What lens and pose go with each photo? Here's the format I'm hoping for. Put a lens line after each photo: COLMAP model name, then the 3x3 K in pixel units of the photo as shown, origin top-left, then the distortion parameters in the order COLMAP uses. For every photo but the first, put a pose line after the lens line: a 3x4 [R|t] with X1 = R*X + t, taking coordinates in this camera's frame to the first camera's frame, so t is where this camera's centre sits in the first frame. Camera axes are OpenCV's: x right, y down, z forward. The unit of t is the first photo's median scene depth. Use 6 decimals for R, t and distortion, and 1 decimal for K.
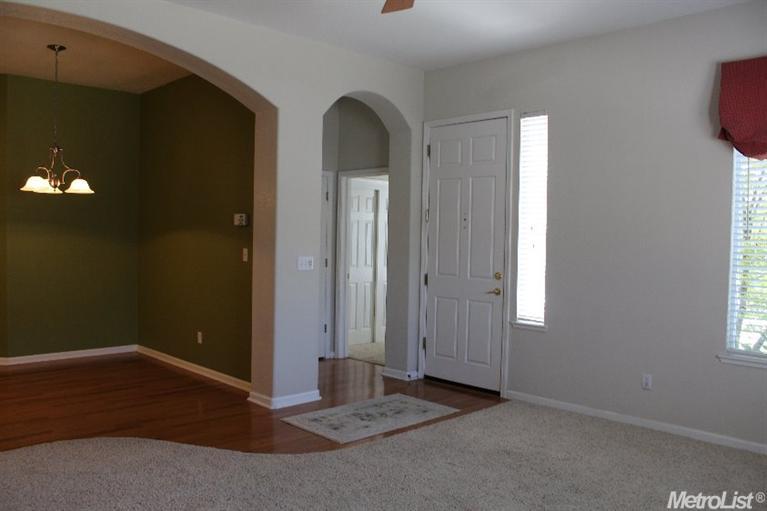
lens RADIAL K [[644.2, 0, 387.3], [0, 644.2, 253.4], [0, 0, 1]] dist [-0.168191, 0.154914]
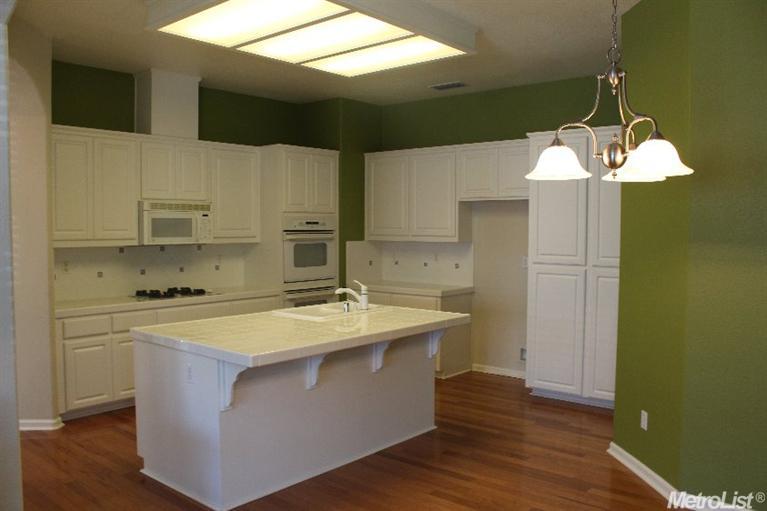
lens RADIAL K [[644.2, 0, 387.3], [0, 644.2, 253.4], [0, 0, 1]] dist [-0.168191, 0.154914]
pose [[0.103794, 0.028829, -0.994181, -0.126894], [-0.032192, 0.999153, 0.025612, -0.054502], [0.994078, 0.029346, 0.104634, 0.805118]]
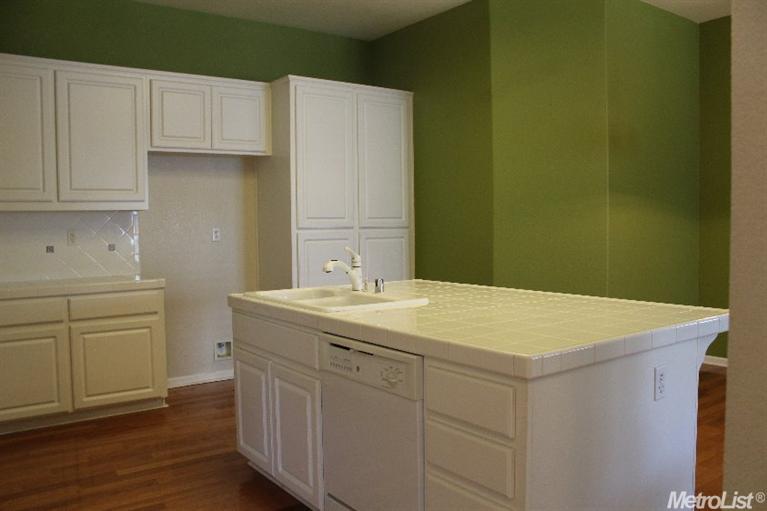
lens RADIAL K [[644.2, 0, 387.3], [0, 644.2, 253.4], [0, 0, 1]] dist [-0.168191, 0.154914]
pose [[0.990535, -0.022517, -0.135403, -0.916953], [0.024849, 0.999570, 0.015558, 0.005209], [0.134994, -0.018775, 0.990668, 0.272886]]
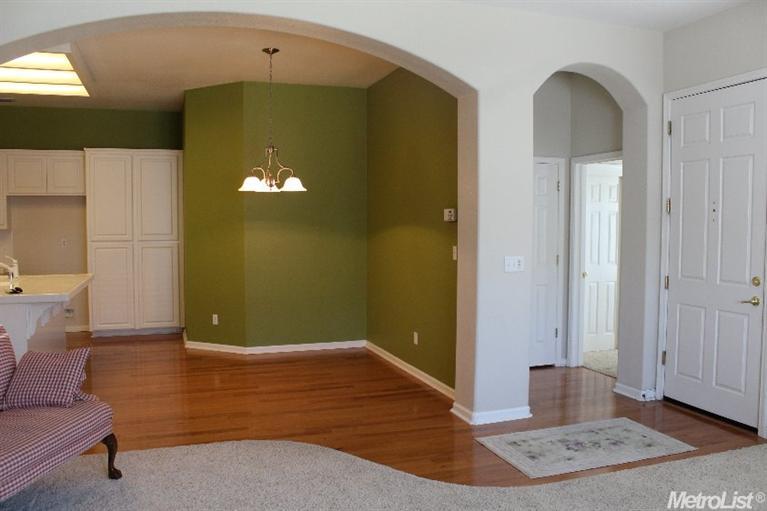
lens RADIAL K [[644.2, 0, 387.3], [0, 644.2, 253.4], [0, 0, 1]] dist [-0.168191, 0.154914]
pose [[0.907627, 0.005017, -0.419748, 0.081552], [0.002426, 0.999849, 0.017195, -0.013897], [0.419770, -0.016625, 0.907478, 0.122260]]
